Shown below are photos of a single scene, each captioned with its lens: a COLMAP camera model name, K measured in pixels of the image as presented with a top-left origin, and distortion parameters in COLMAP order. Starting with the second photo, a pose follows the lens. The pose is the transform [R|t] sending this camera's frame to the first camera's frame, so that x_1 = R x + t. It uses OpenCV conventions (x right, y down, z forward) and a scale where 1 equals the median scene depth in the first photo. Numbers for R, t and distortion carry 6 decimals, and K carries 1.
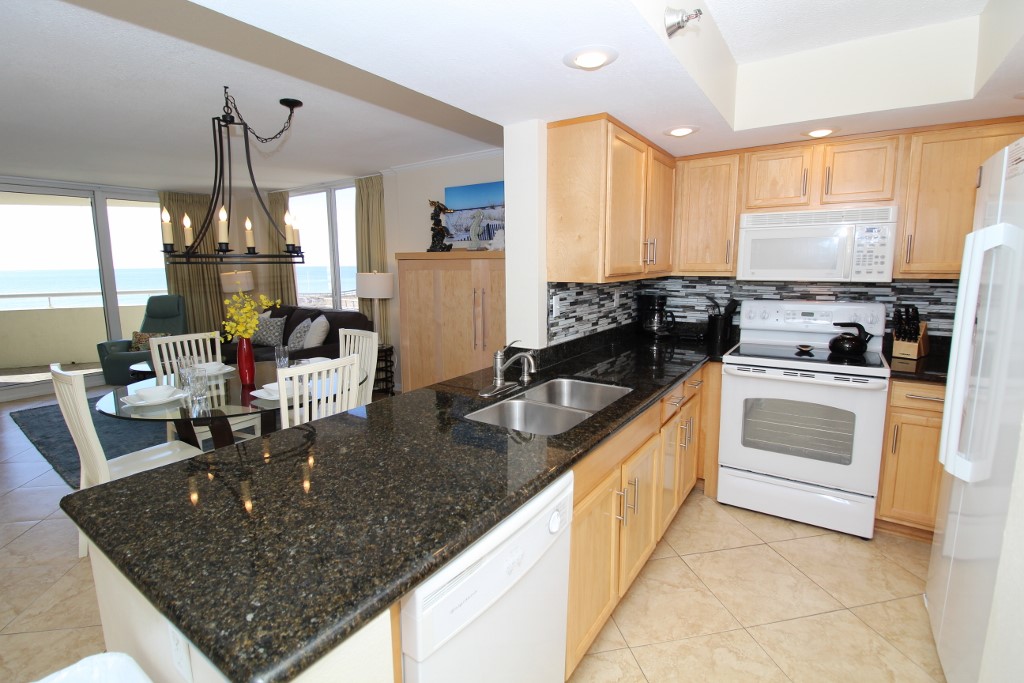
lens RADIAL K [[472.6, 0, 509.1], [0, 472.6, 329.9], [0, 0, 1]] dist [0.004913, -0.015307]
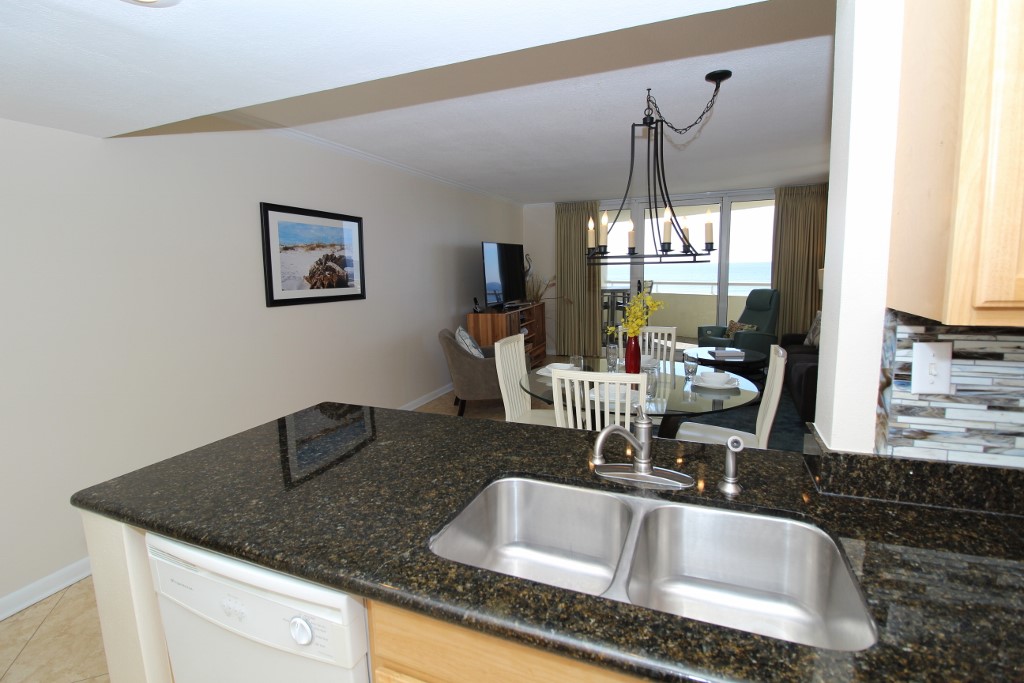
lens RADIAL K [[472.6, 0, 509.1], [0, 472.6, 329.9], [0, 0, 1]] dist [0.004913, -0.015307]
pose [[0.216449, 0.131852, -0.967349, 0.387249], [-0.109776, 0.987842, 0.110082, -0.083421], [0.970103, 0.082364, 0.228292, 0.520527]]
